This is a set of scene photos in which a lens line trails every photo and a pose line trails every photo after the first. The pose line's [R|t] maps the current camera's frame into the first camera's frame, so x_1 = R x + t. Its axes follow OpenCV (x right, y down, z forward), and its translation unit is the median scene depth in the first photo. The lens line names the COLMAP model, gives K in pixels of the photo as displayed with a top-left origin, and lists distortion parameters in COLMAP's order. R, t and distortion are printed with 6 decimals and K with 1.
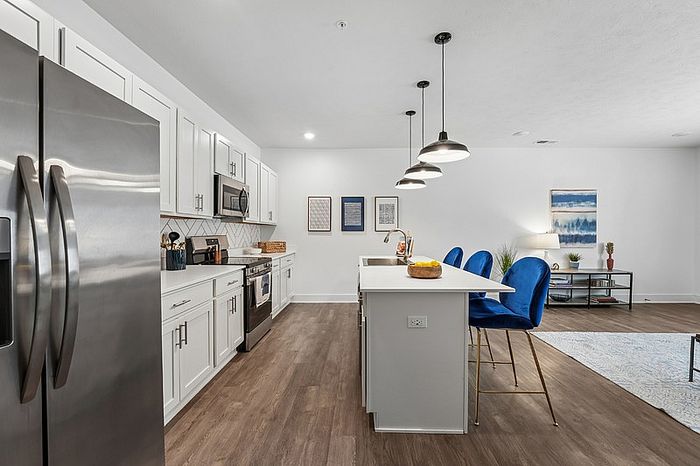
lens RADIAL K [[287.6, 0, 352.1], [0, 287.6, 232.7], [0, 0, 1]] dist [-0.002154, 0.000938]
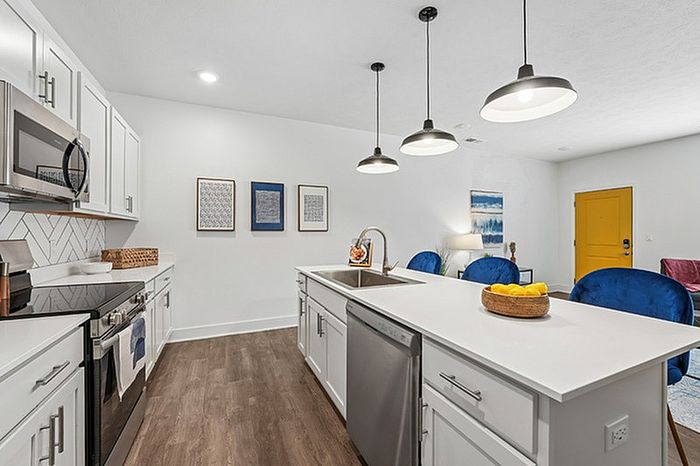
lens RADIAL K [[287.6, 0, 349.2], [0, 287.6, 234.9], [0, 0, 1]] dist [-0.002154, 0.000938]
pose [[0.906518, -0.002919, 0.422156, -0.122401], [-0.000983, 0.999959, 0.009026, -0.002168], [-0.422165, -0.008597, 0.906478, 0.277074]]
